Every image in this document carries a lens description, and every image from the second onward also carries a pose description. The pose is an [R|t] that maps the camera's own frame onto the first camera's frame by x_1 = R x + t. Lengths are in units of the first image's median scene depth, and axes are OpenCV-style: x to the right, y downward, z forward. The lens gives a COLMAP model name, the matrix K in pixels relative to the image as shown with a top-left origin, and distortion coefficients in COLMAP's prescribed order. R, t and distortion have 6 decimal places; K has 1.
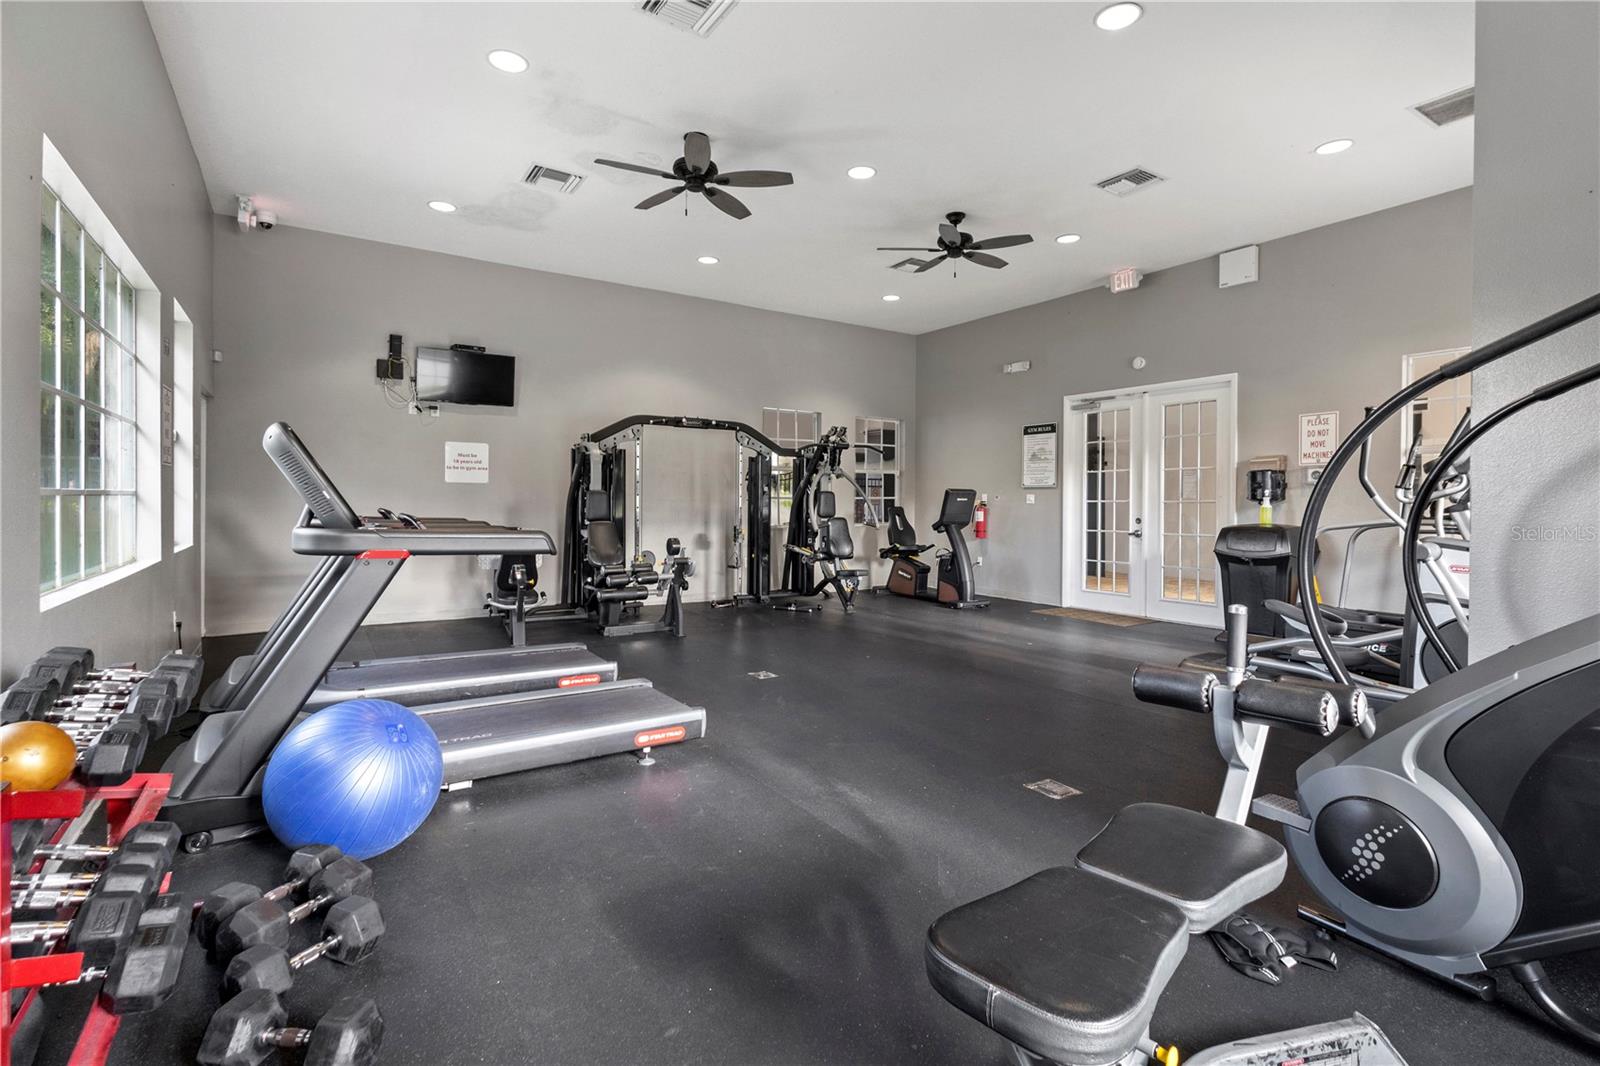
lens RADIAL K [[742.3, 0, 797.1], [0, 742.3, 508.8], [0, 0, 1]] dist [0.001114, 0.000089]
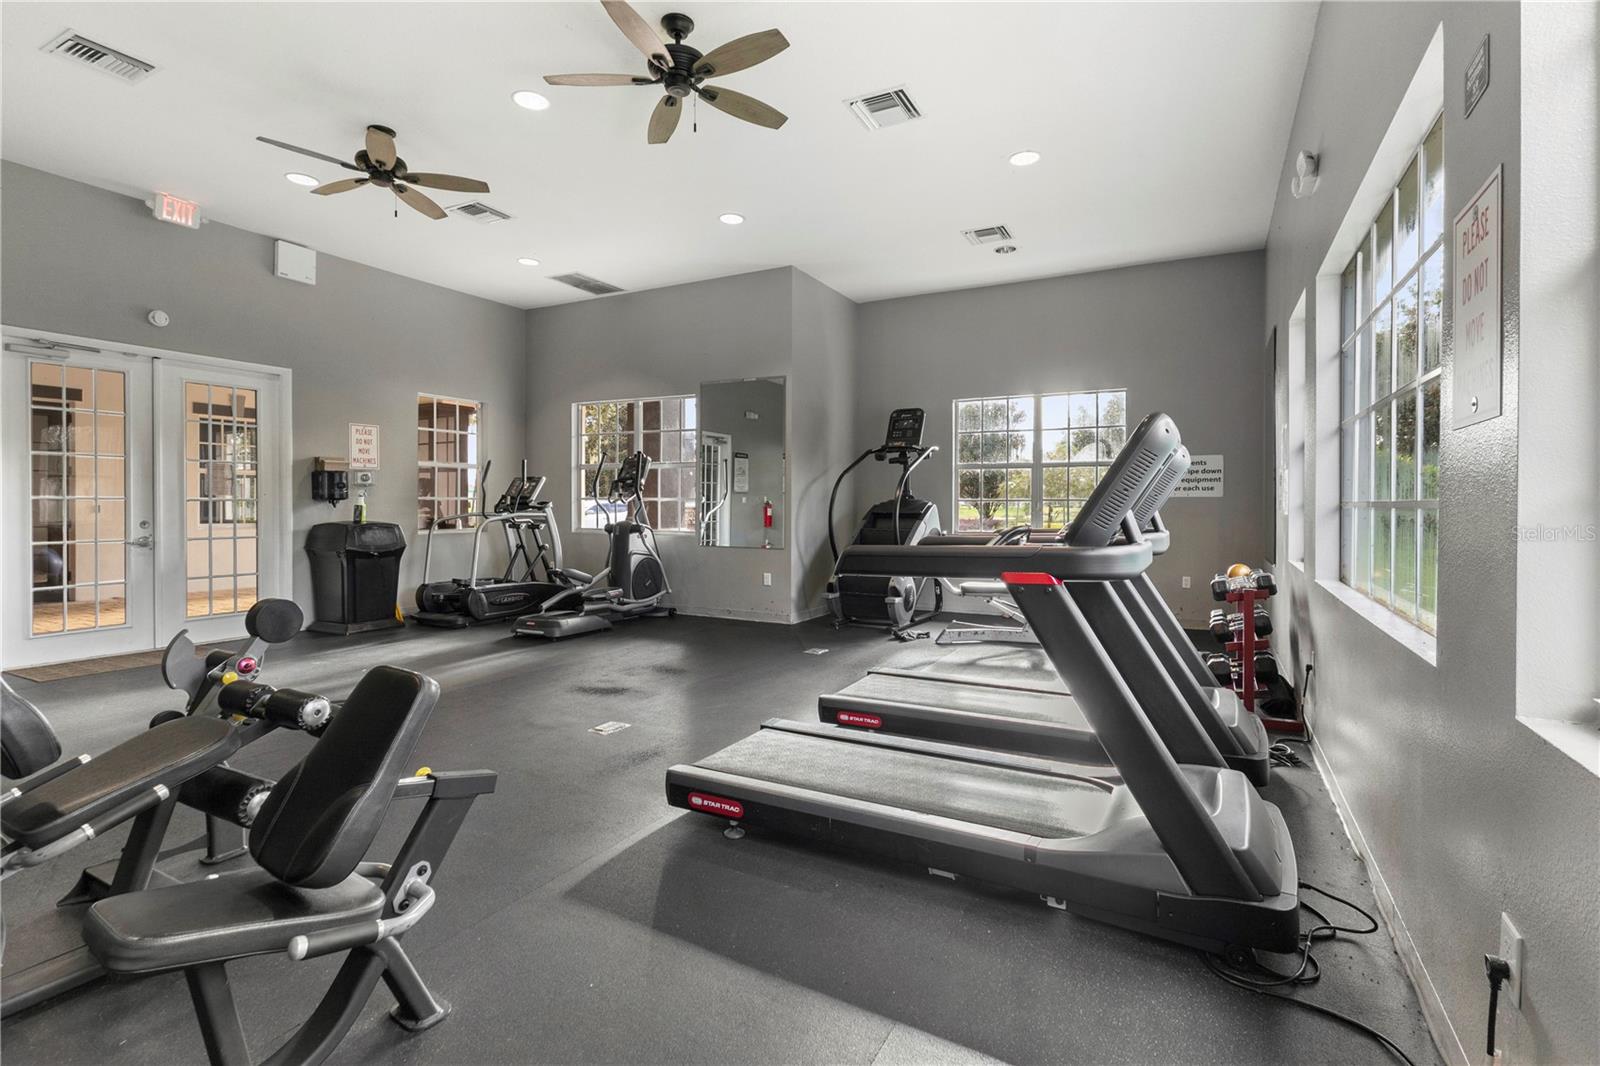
lens RADIAL K [[742.3, 0, 797.1], [0, 742.3, 508.8], [0, 0, 1]] dist [0.001114, 0.000089]
pose [[-0.480501, -0.011774, 0.876915, -0.615600], [-0.000034, 0.999910, 0.013407, -0.012234], [-0.876994, 0.006413, -0.480458, 0.921896]]
